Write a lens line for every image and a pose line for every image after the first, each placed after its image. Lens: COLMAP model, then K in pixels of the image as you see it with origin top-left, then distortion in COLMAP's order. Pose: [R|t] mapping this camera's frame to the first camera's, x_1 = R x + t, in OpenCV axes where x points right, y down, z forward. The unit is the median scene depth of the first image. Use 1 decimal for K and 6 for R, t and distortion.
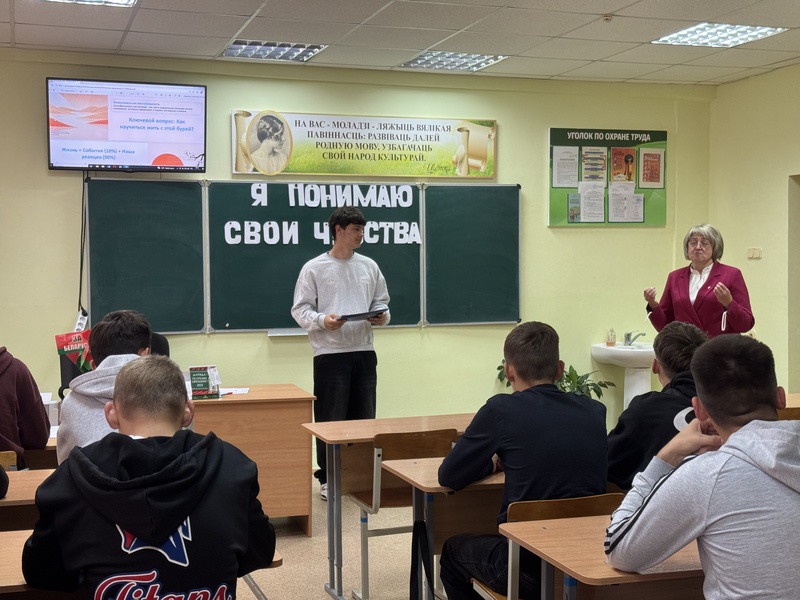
lens RADIAL K [[1117.1, 0, 399.6], [0, 1117.1, 300.5], [0, 0, 1]] dist [0.098936, 0.000000]
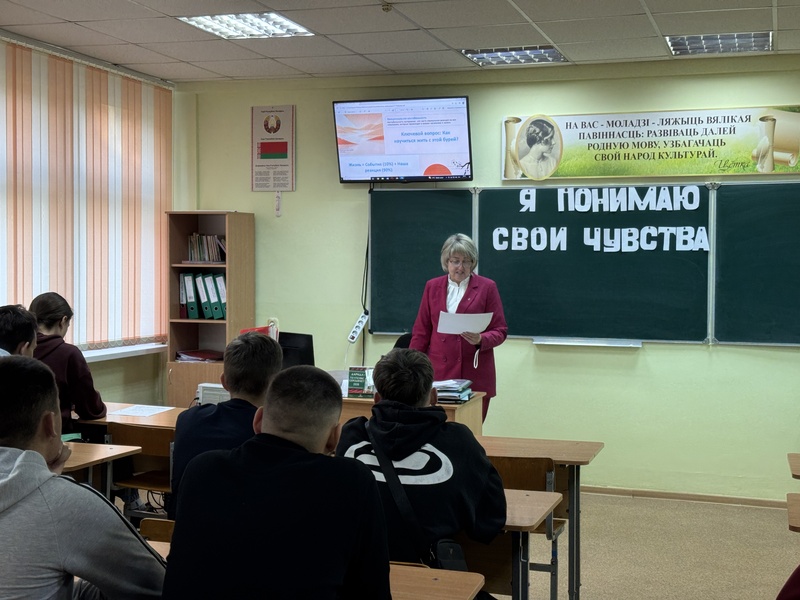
lens RADIAL K [[1117.1, 0, 396.9], [0, 1117.1, 298.4], [0, 0, 1]] dist [0.098936, 0.000000]
pose [[0.783326, 0.035905, -0.620573, 0.395872], [-0.035826, 0.999279, 0.012595, -0.016014], [0.620577, 0.012367, 0.784048, 0.151040]]
